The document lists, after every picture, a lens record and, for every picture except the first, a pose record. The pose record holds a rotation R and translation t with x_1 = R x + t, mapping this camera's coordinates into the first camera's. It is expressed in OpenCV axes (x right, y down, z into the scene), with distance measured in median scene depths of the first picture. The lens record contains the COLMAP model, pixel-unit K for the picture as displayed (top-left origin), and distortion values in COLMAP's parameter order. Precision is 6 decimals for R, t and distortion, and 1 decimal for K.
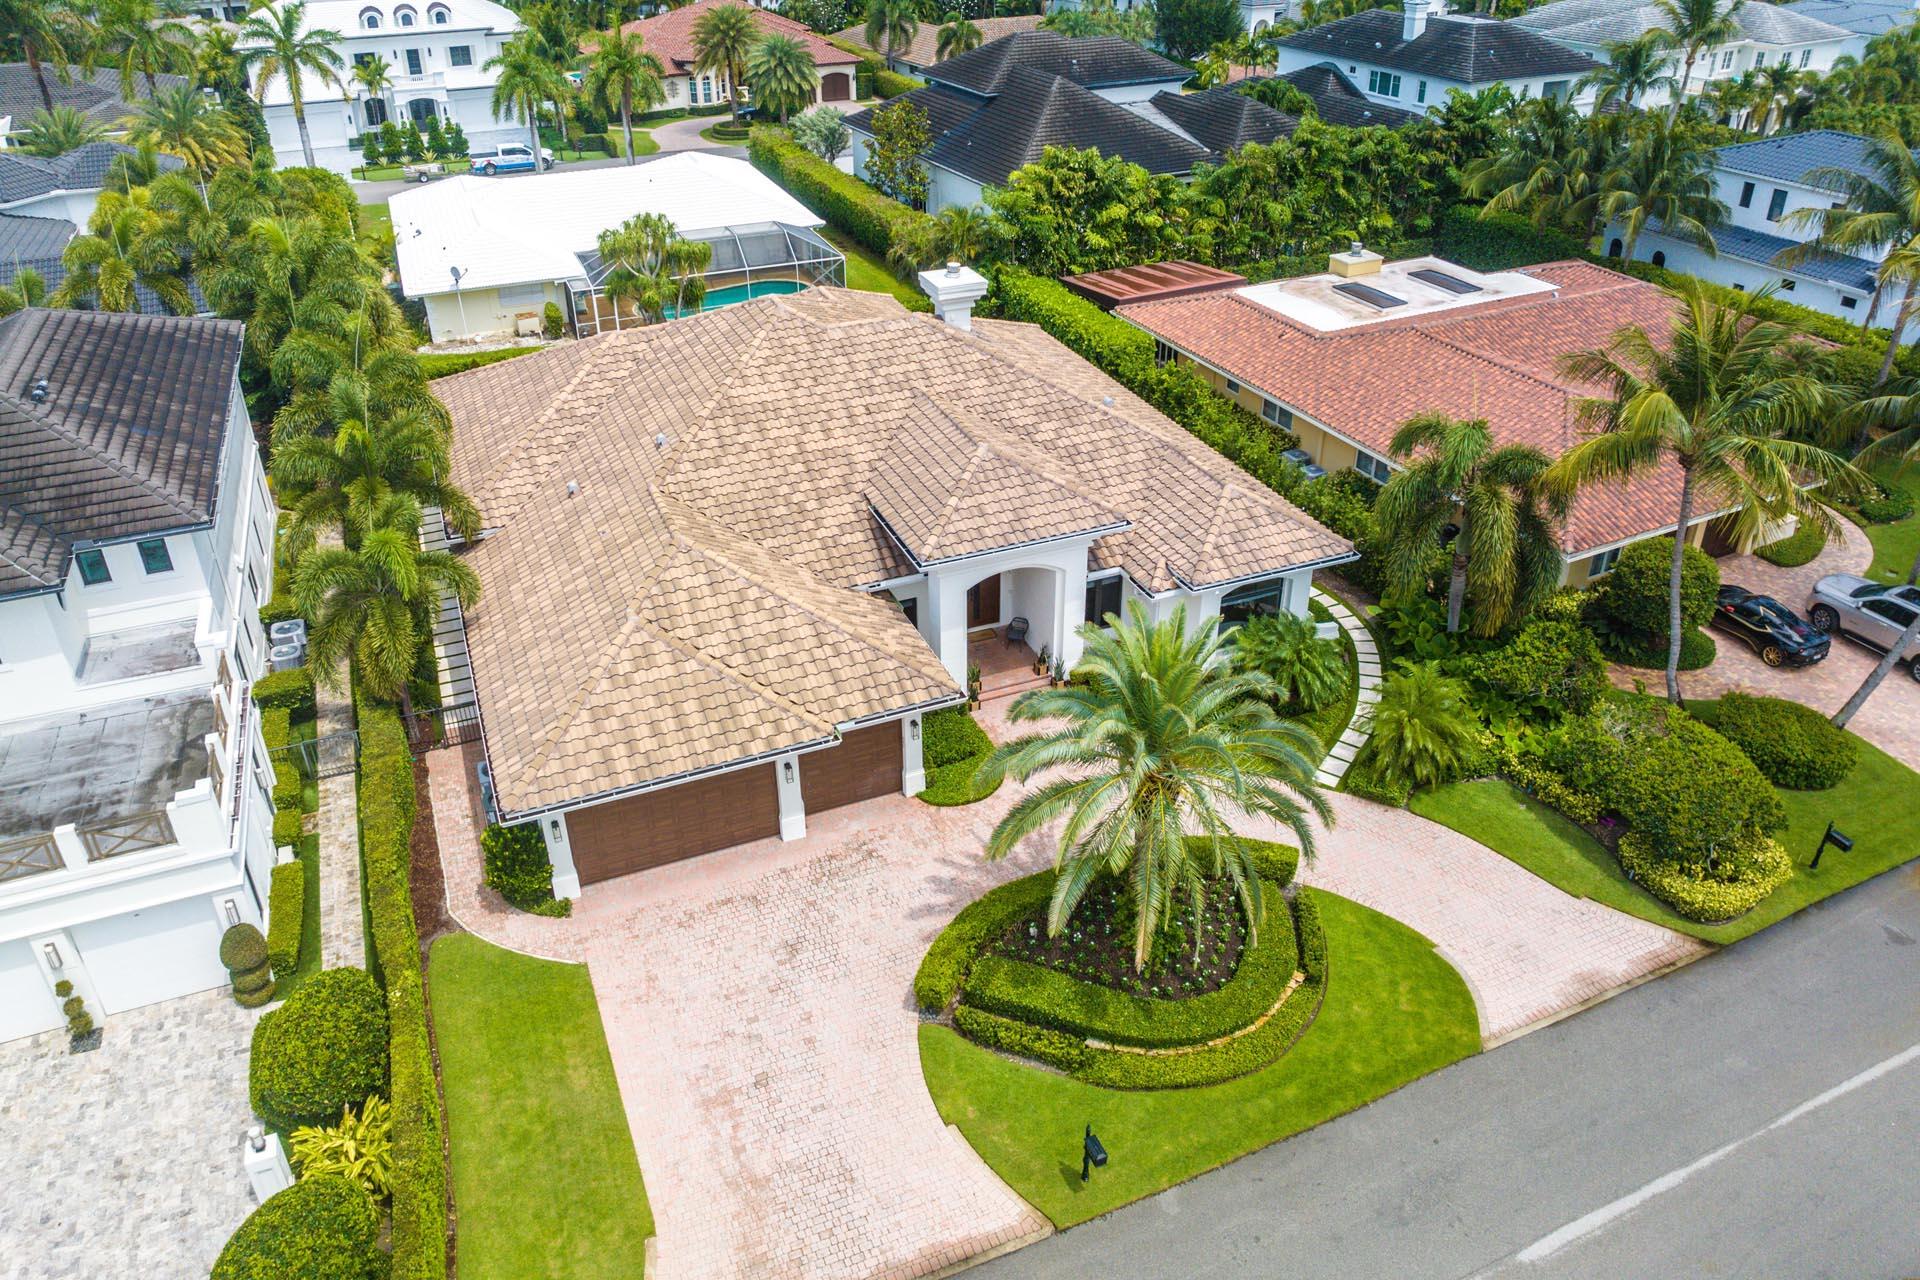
lens RADIAL K [[1322.8, 0, 960.2], [0, 1322.8, 617.0], [0, 0, 1]] dist [-0.033674, -0.001218]
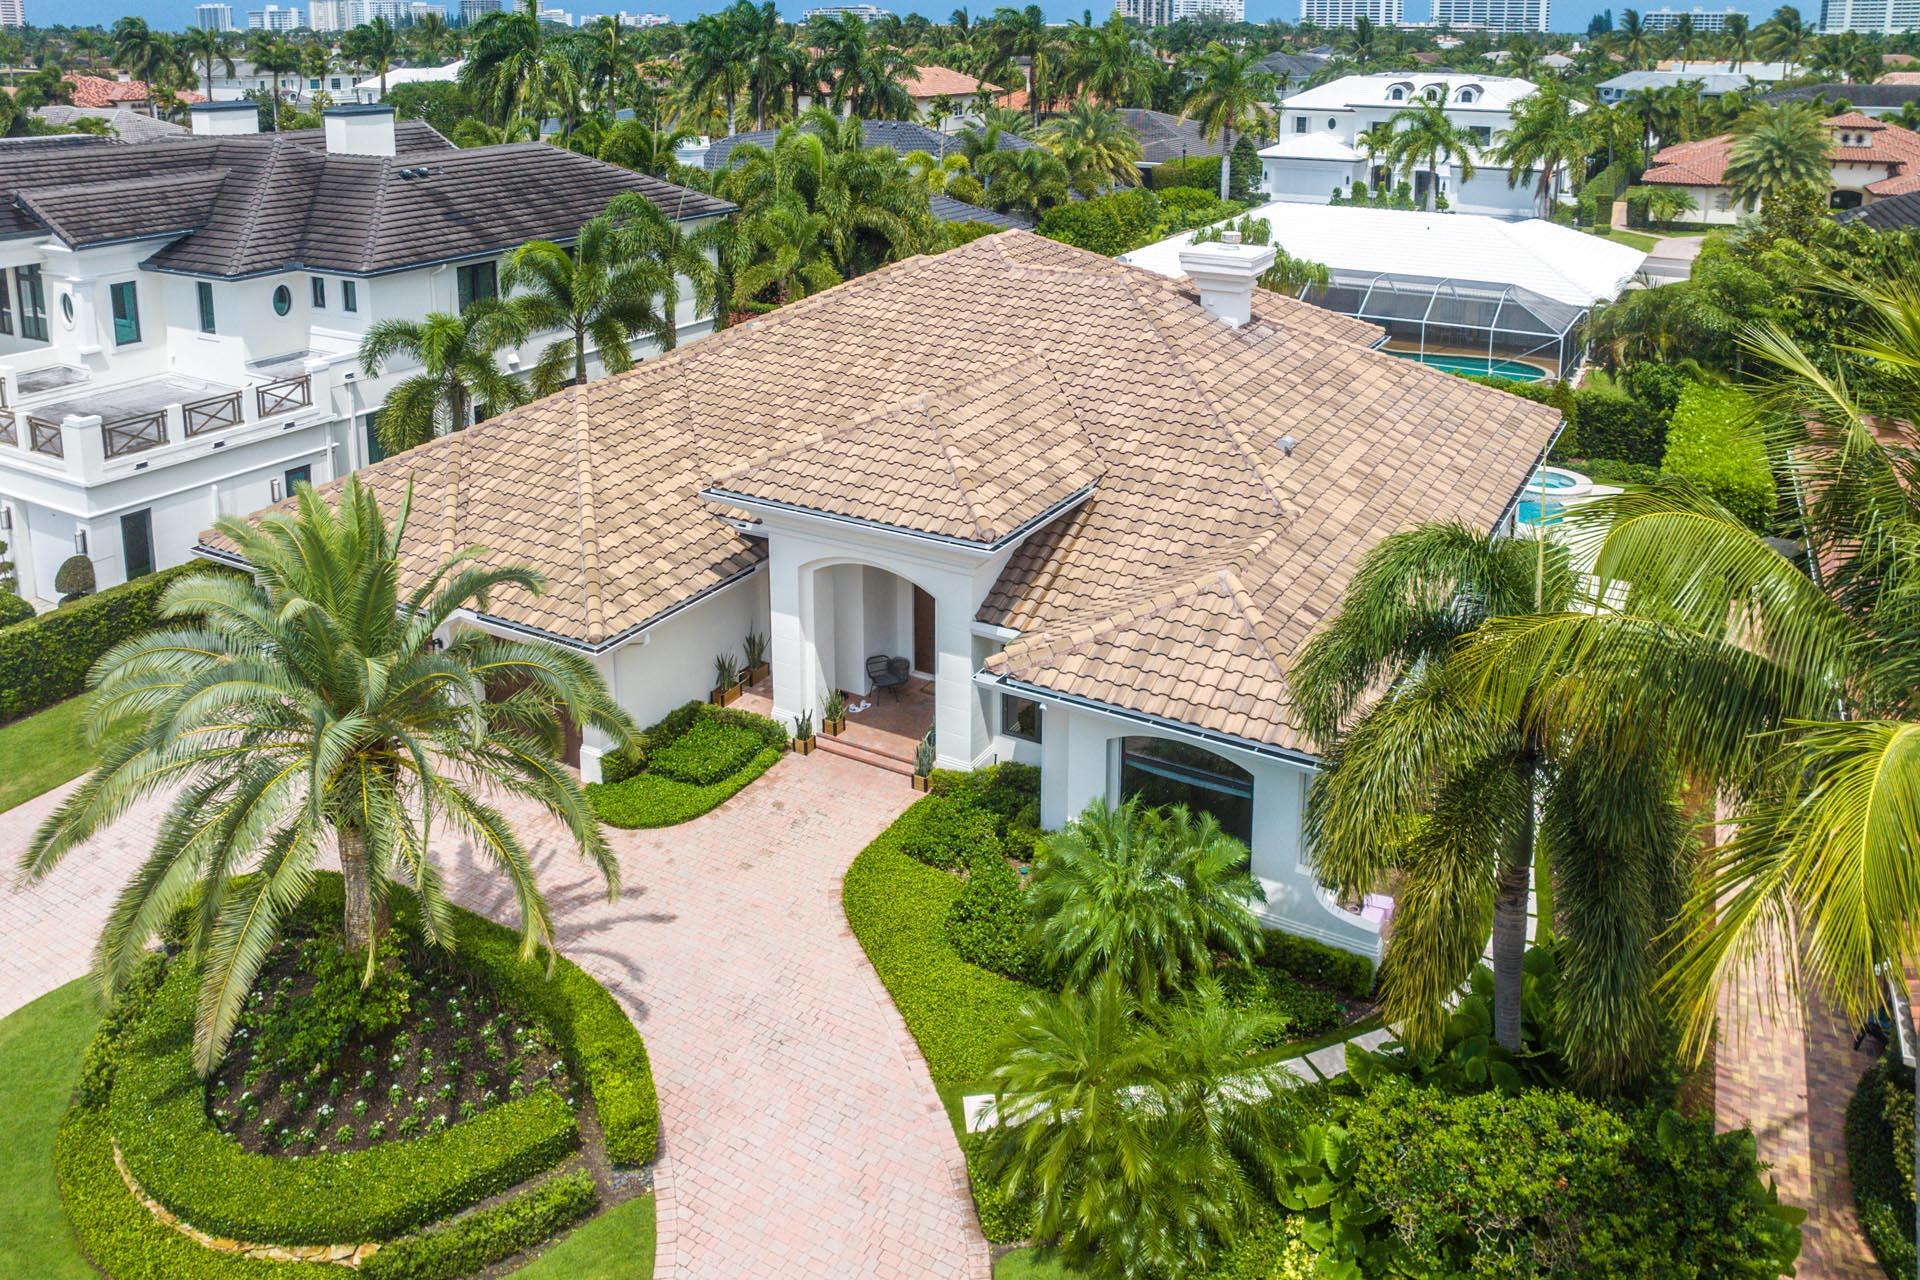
lens RADIAL K [[1424.2, 0, 956.5], [0, 1424.2, 406.3], [0, 0, 1]] dist [-0.007367, -0.008788]
pose [[0.600882, 0.208224, -0.771740, 0.554870], [-0.414053, 0.906932, -0.077684, -0.065357], [0.683740, 0.366220, 0.631175, 0.487812]]
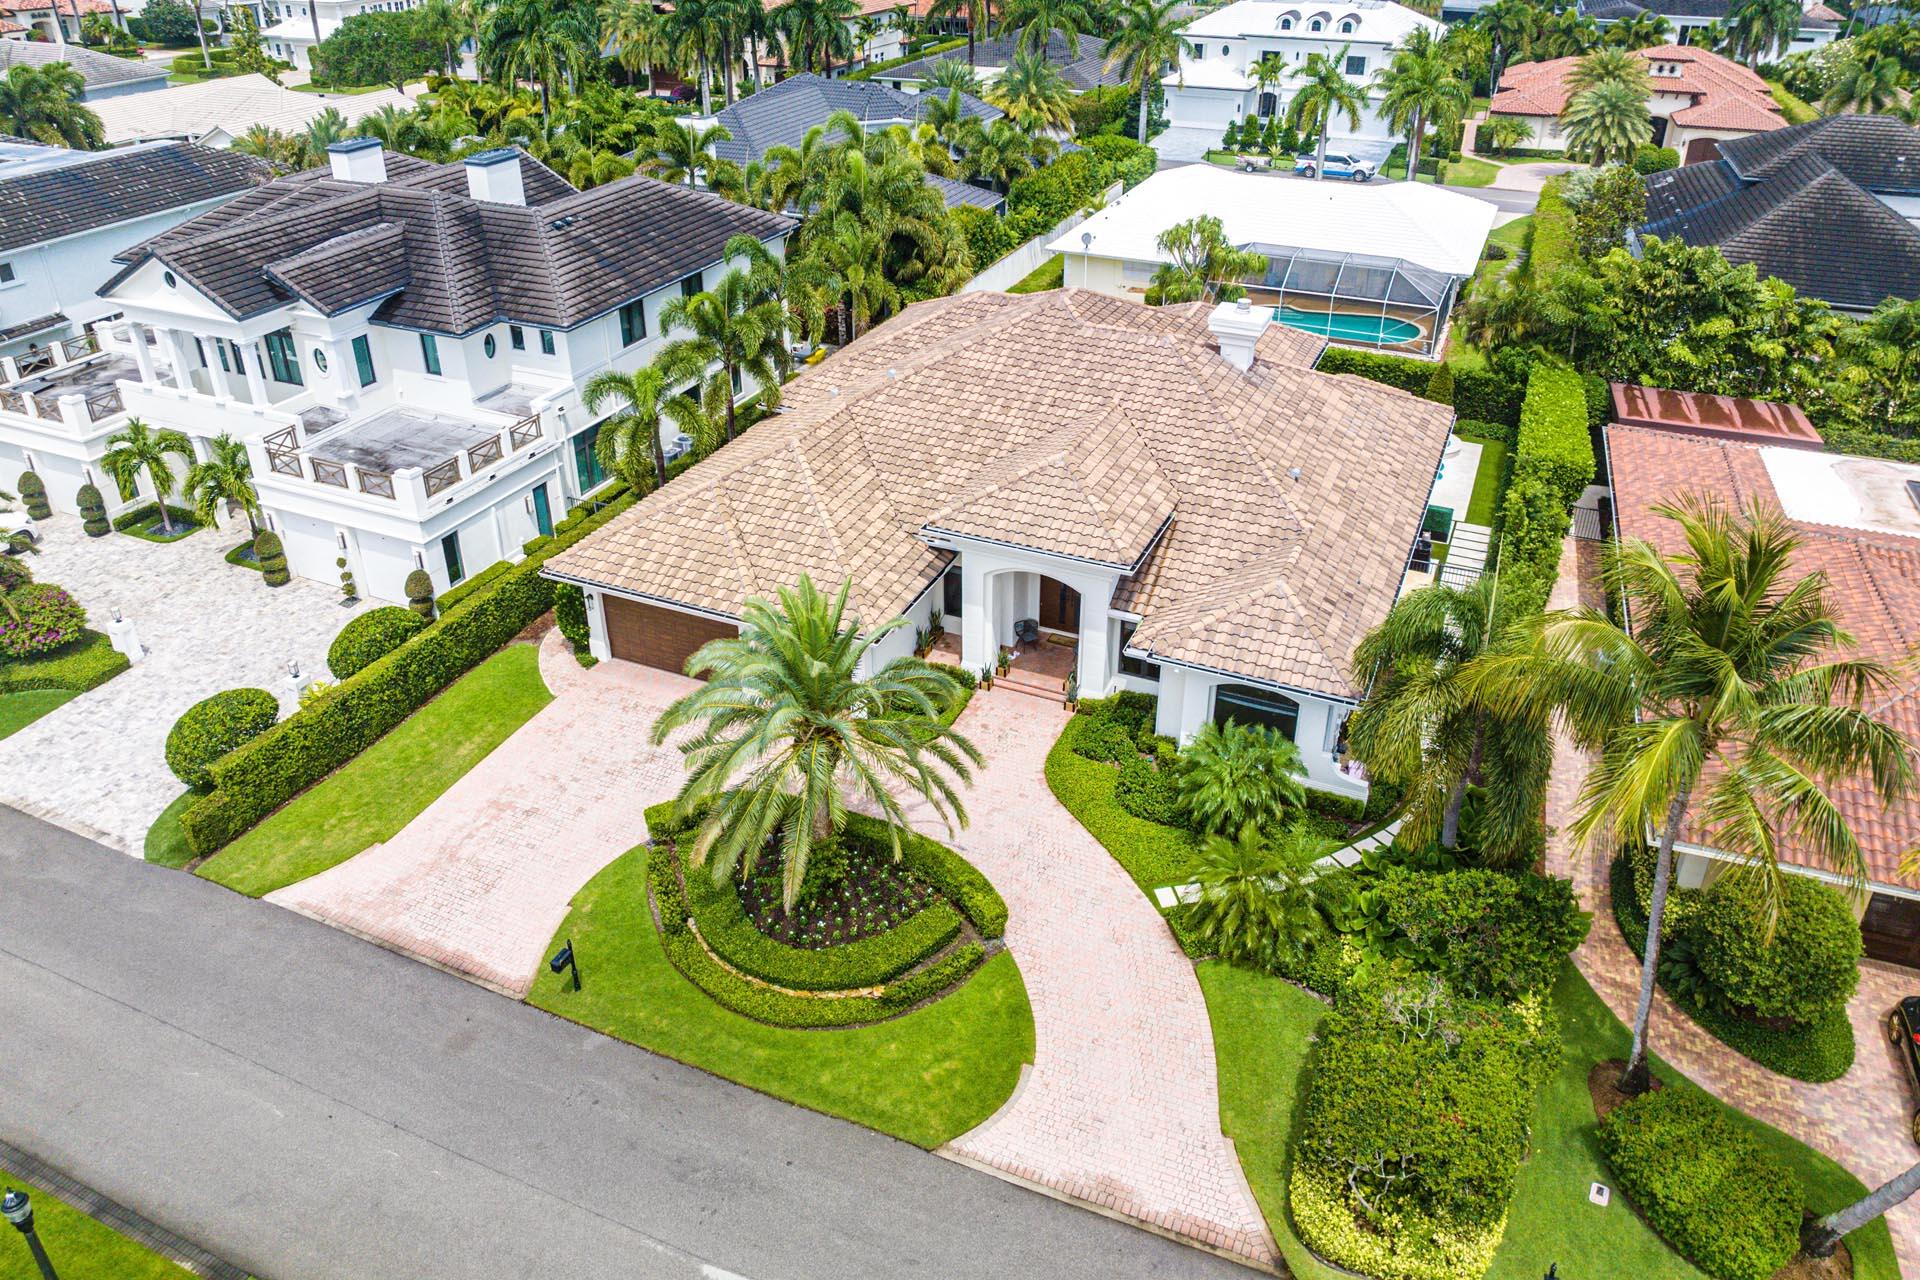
lens RADIAL K [[1322.8, 0, 960.2], [0, 1322.8, 617.0], [0, 0, 1]] dist [-0.033674, -0.001218]
pose [[0.683335, 0.372300, -0.628049, 0.599965], [-0.379131, 0.916089, 0.130541, -0.106375], [0.623950, 0.148909, 0.767146, 0.157829]]
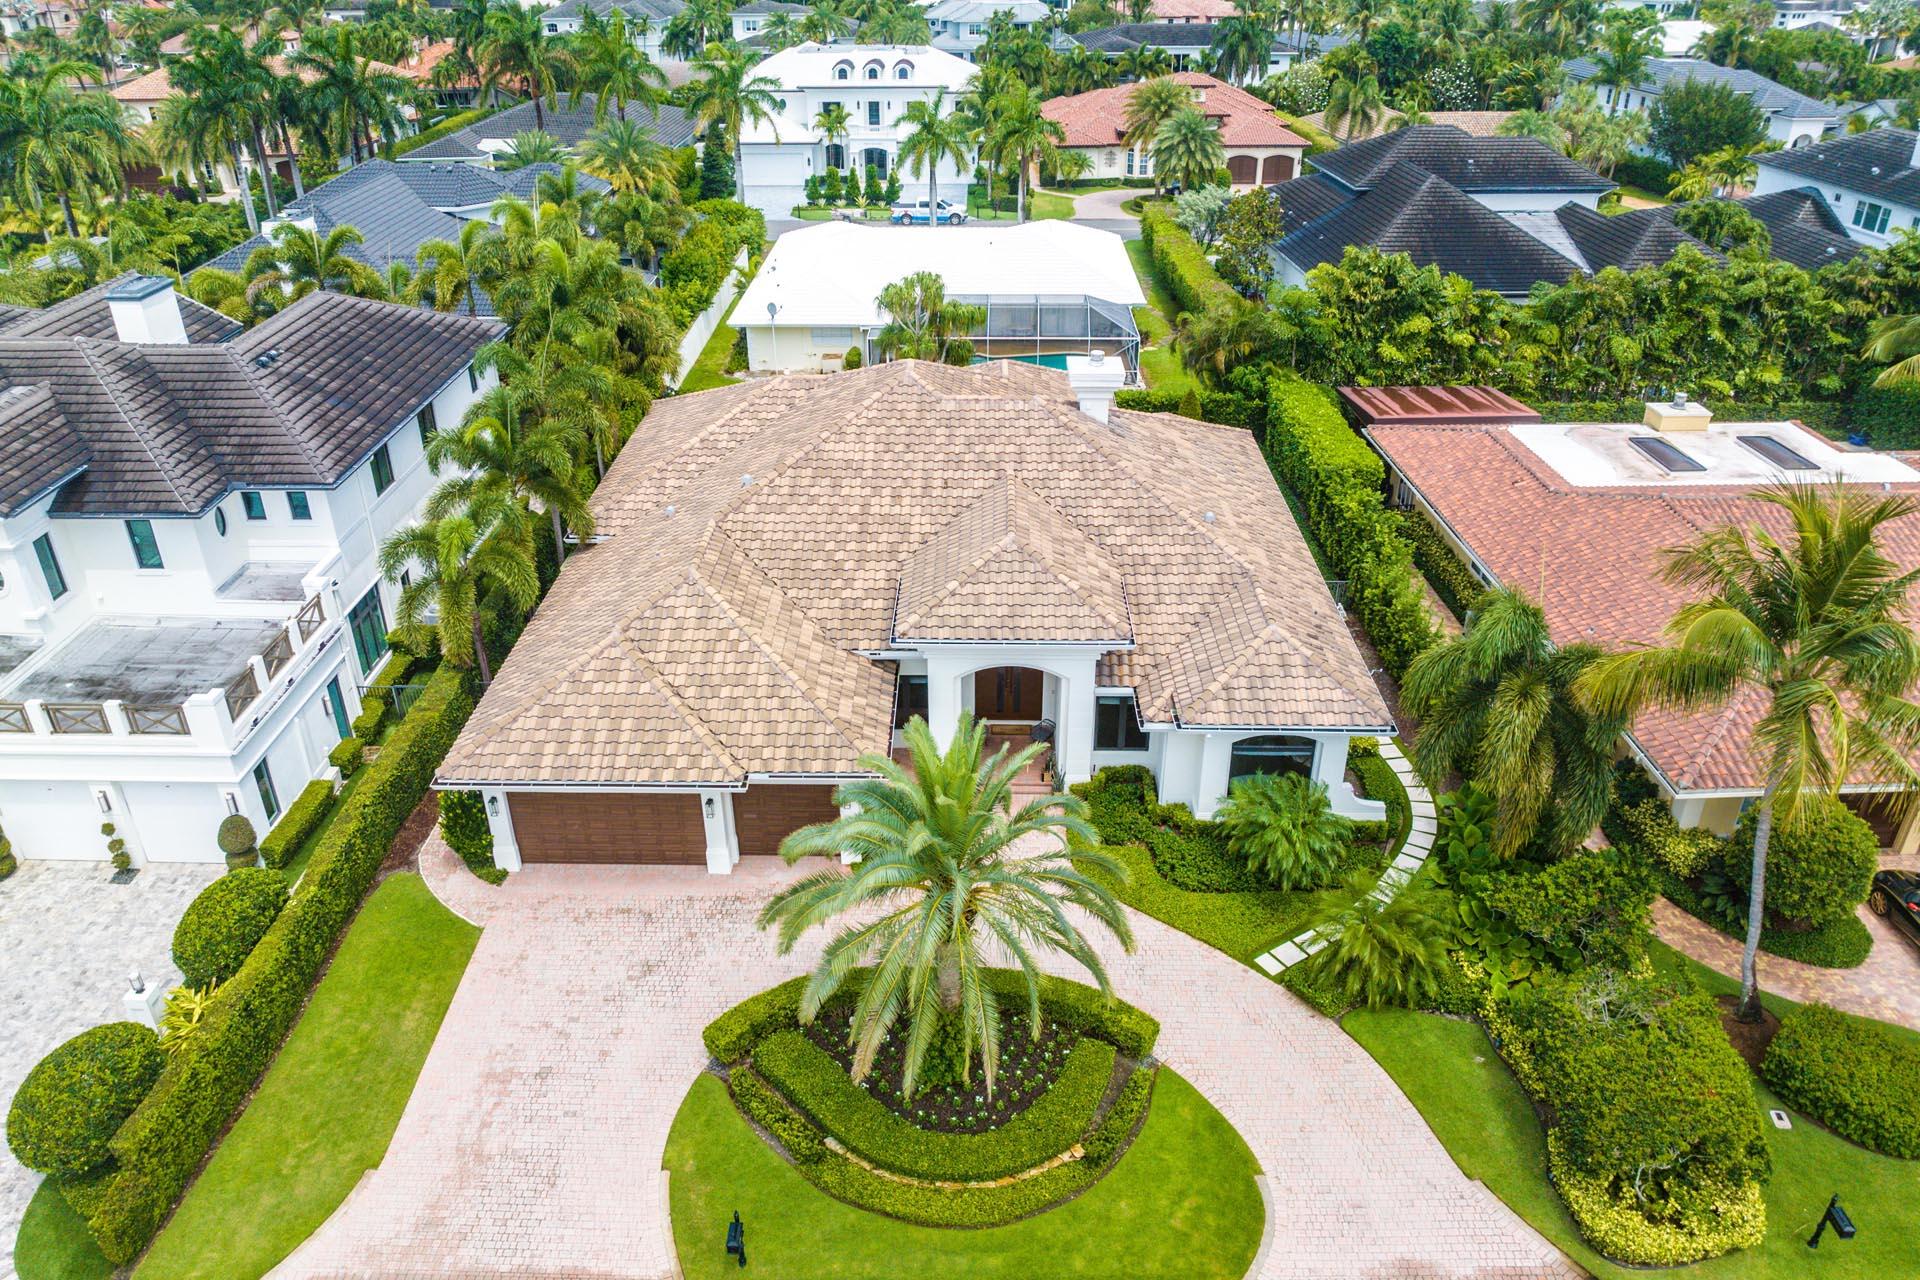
lens RADIAL K [[1325.8, 0, 958.1], [0, 1325.8, 690.9], [0, 0, 1]] dist [-0.035207, 0.001919]
pose [[0.914536, 0.210398, -0.345480, 0.311802], [-0.210421, 0.976876, 0.037906, -0.042611], [0.345467, 0.038030, 0.937660, 0.067537]]
